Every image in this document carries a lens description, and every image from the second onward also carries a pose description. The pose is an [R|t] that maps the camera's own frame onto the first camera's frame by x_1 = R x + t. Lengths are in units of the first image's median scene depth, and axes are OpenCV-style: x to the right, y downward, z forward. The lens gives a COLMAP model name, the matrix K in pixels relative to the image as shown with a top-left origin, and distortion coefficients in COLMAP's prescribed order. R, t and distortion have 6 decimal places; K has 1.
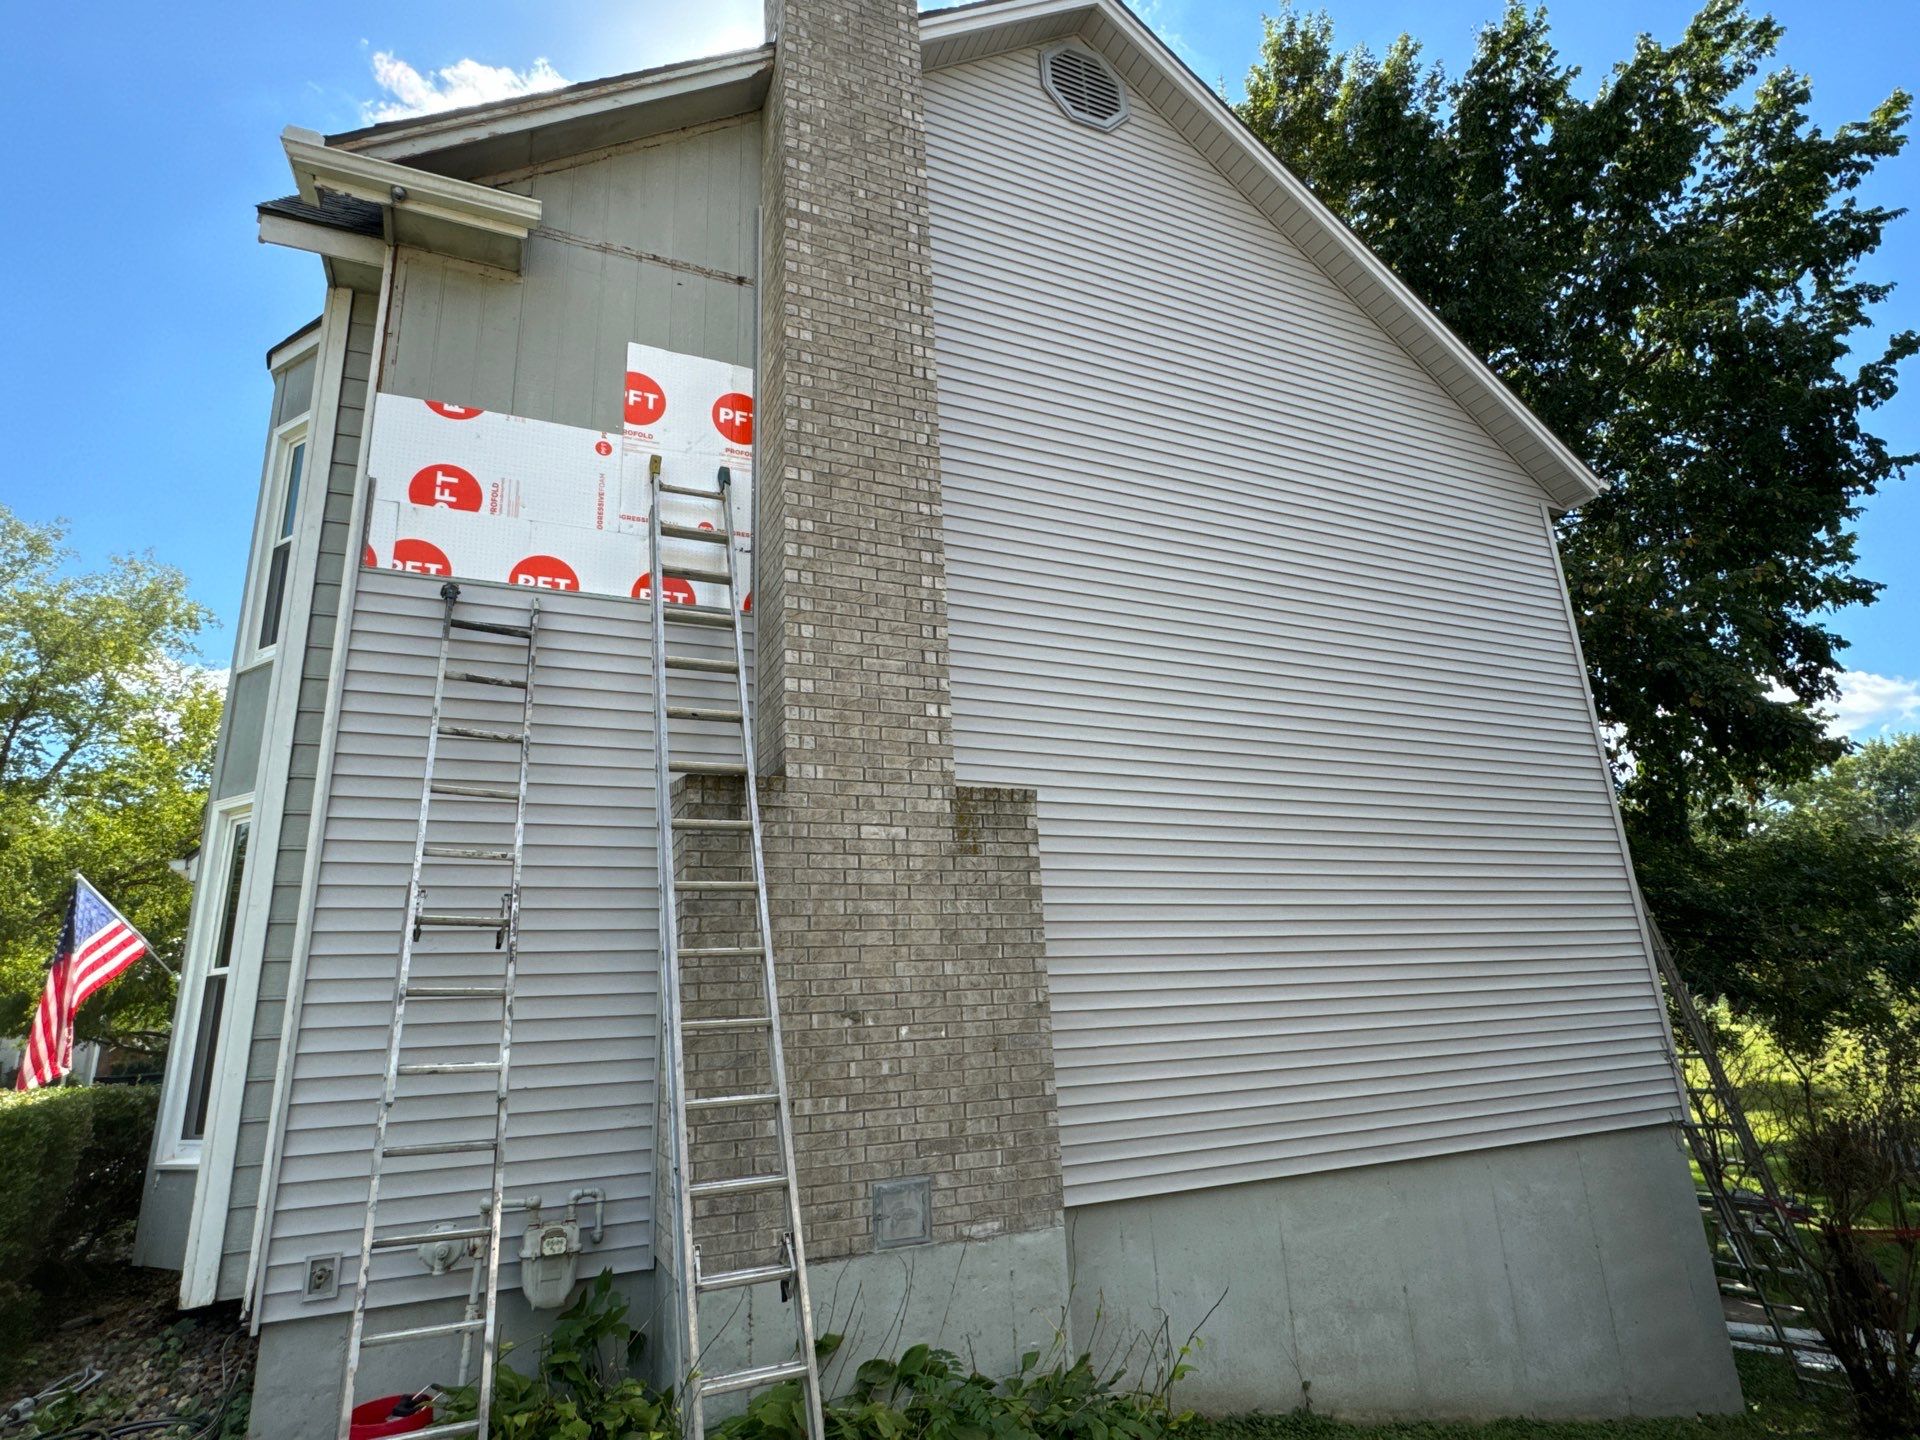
lens RADIAL K [[1019.3, 0, 956.9], [0, 1019.3, 719.8], [0, 0, 1]] dist [-0.001098, 0.000579]
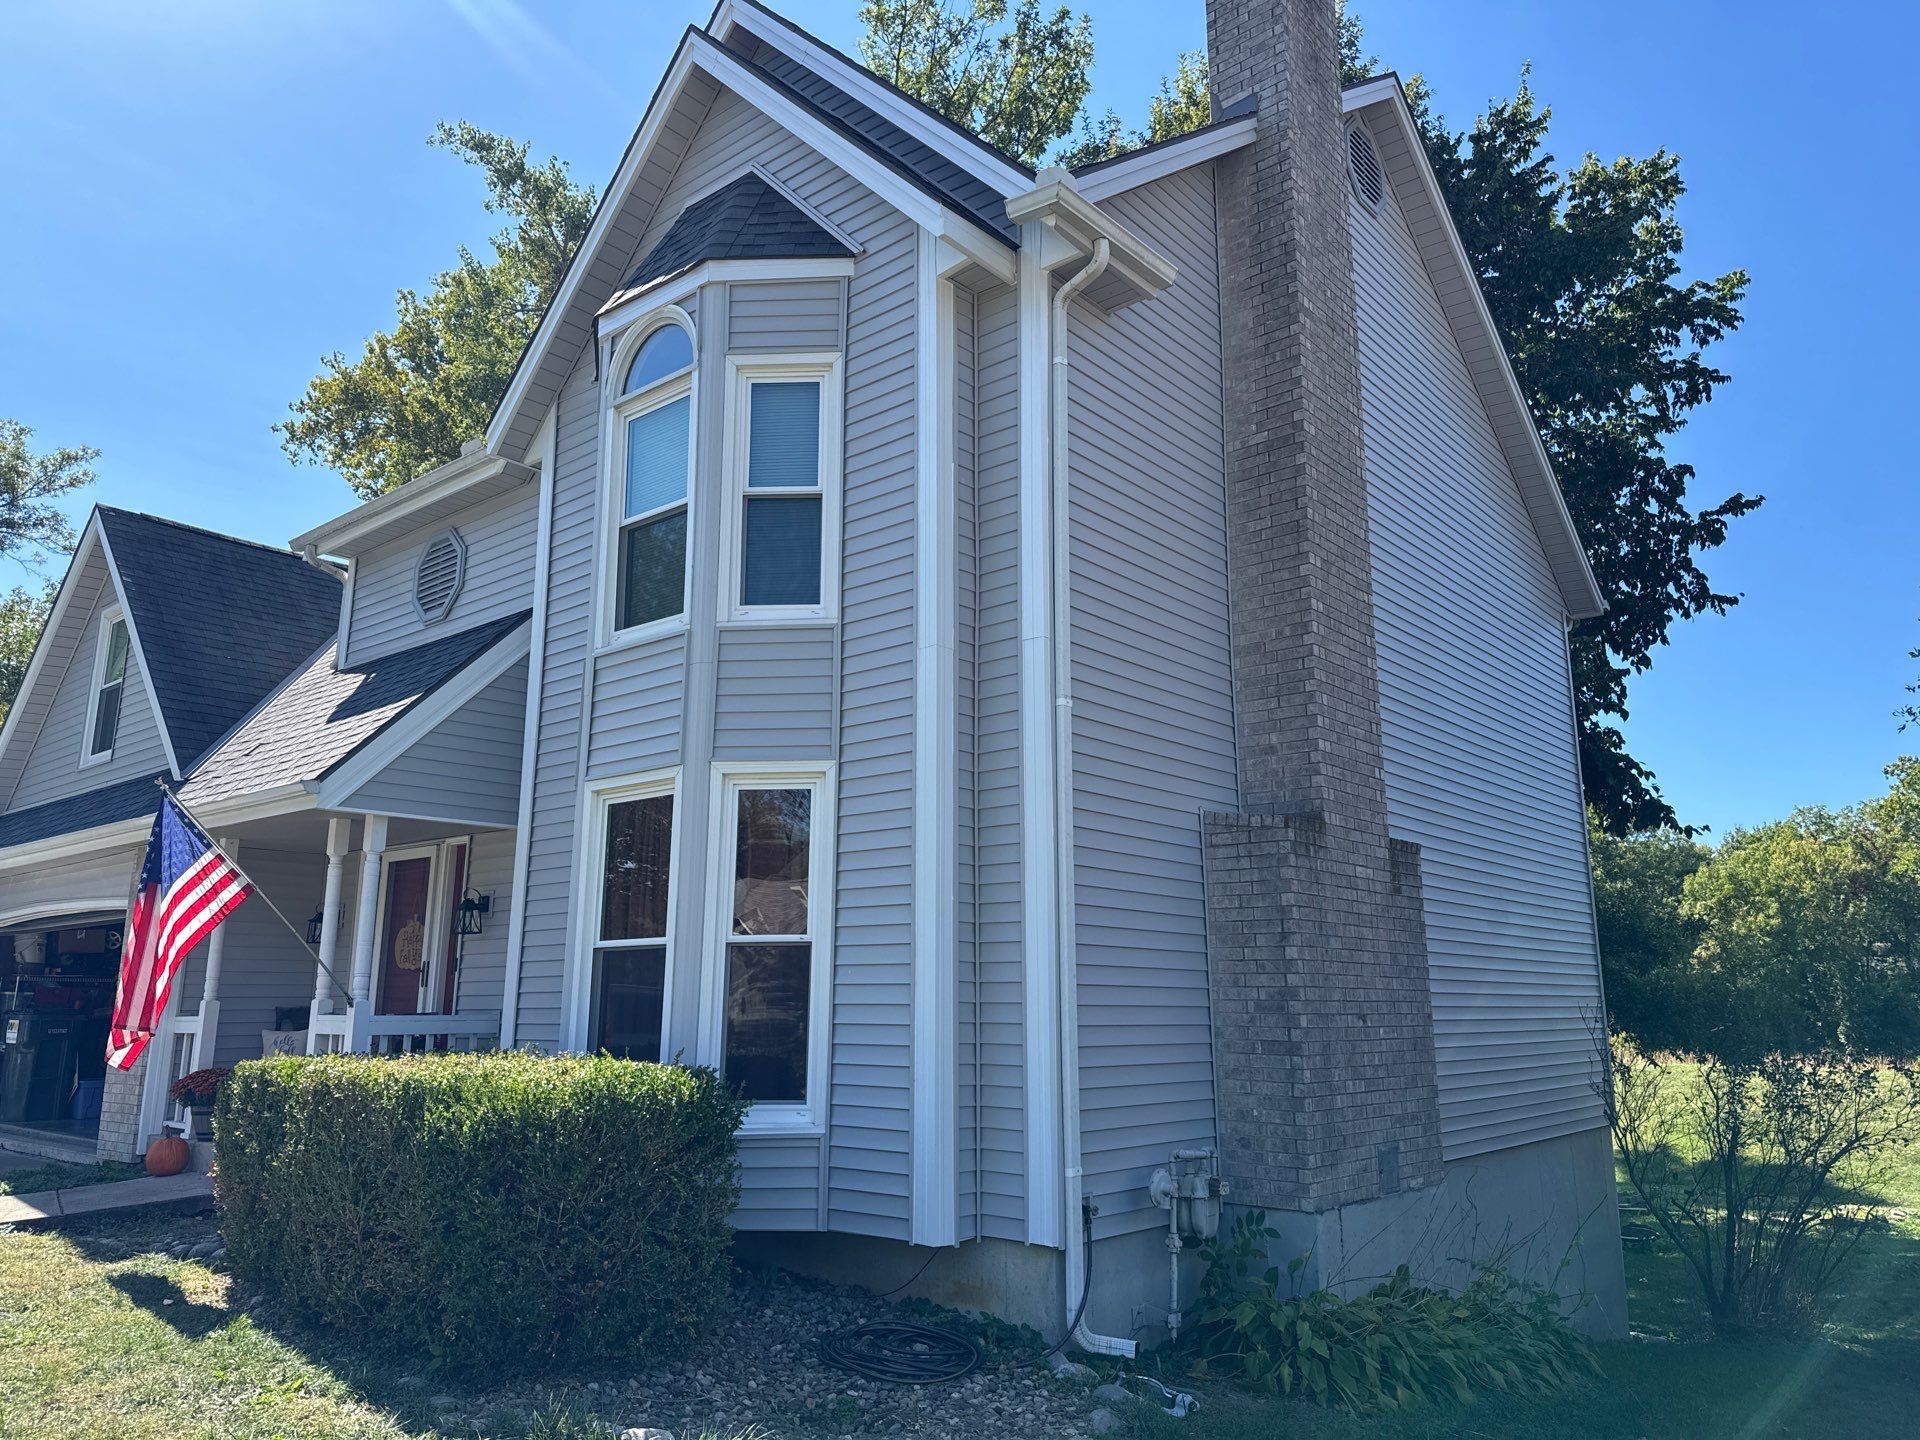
lens RADIAL K [[1304.5, 0, 960.0], [0, 1304.5, 720.0], [0, 0, 1]] dist [0.129674, -0.137022]
pose [[0.904005, 0.135578, 0.405455, -1.113733], [-0.161690, 0.986365, 0.030679, -0.039249], [-0.395767, -0.093291, 0.913600, -0.241121]]
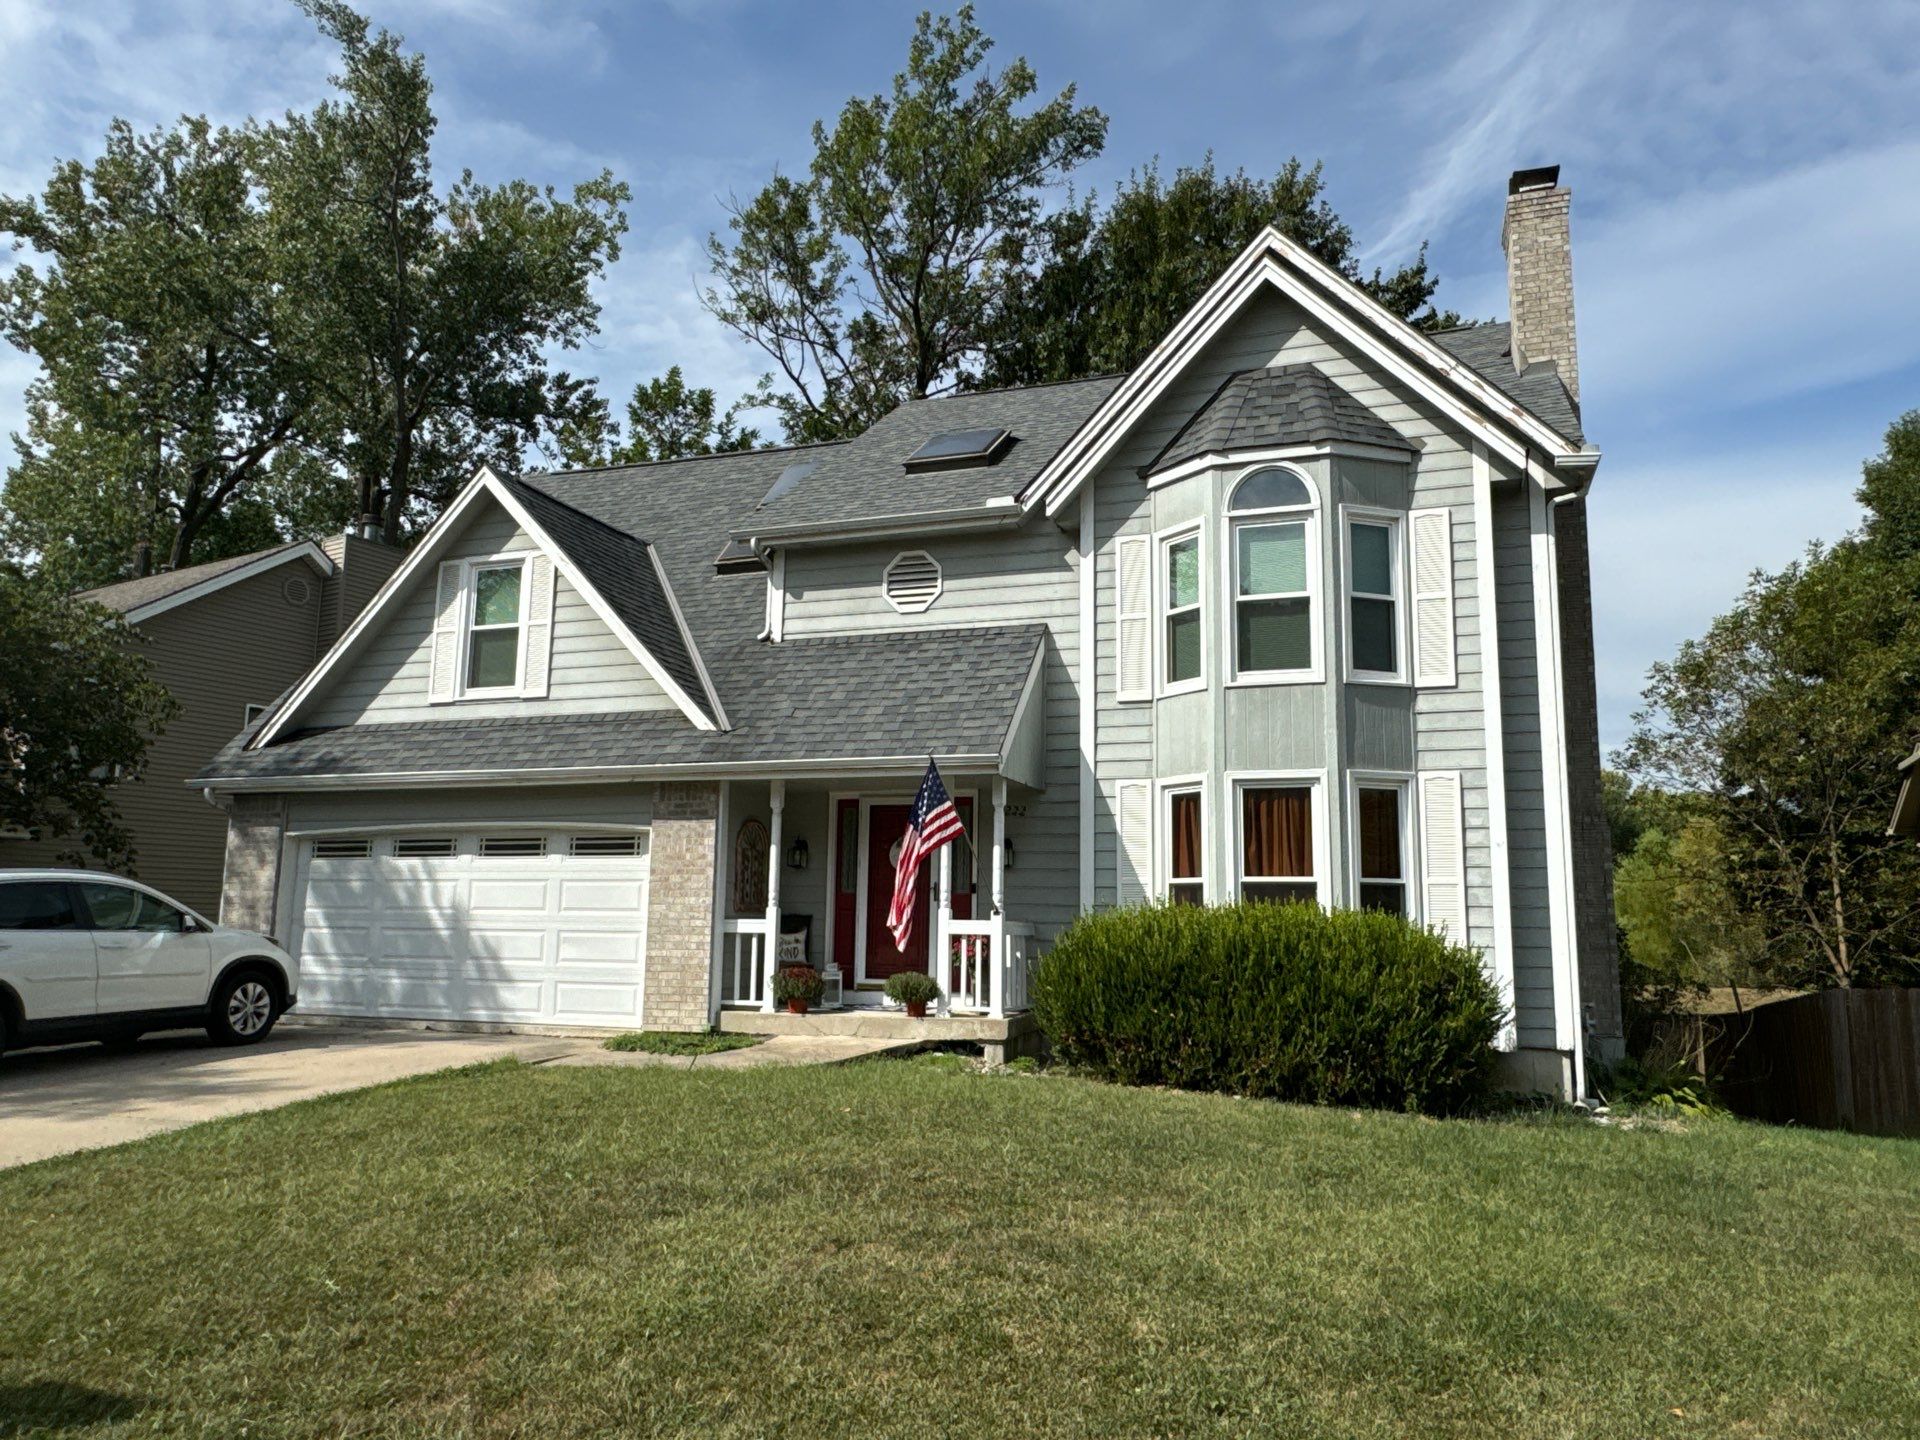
lens RADIAL K [[1347.0, 0, 960.8], [0, 1347.0, 725.7], [0, 0, 1]] dist [-0.002780, 0.001361]
pose [[0.689109, 0.167961, 0.704924, -2.800408], [-0.249891, 0.968178, 0.013599, 0.146223], [-0.680208, -0.185526, 0.709152, -0.031318]]
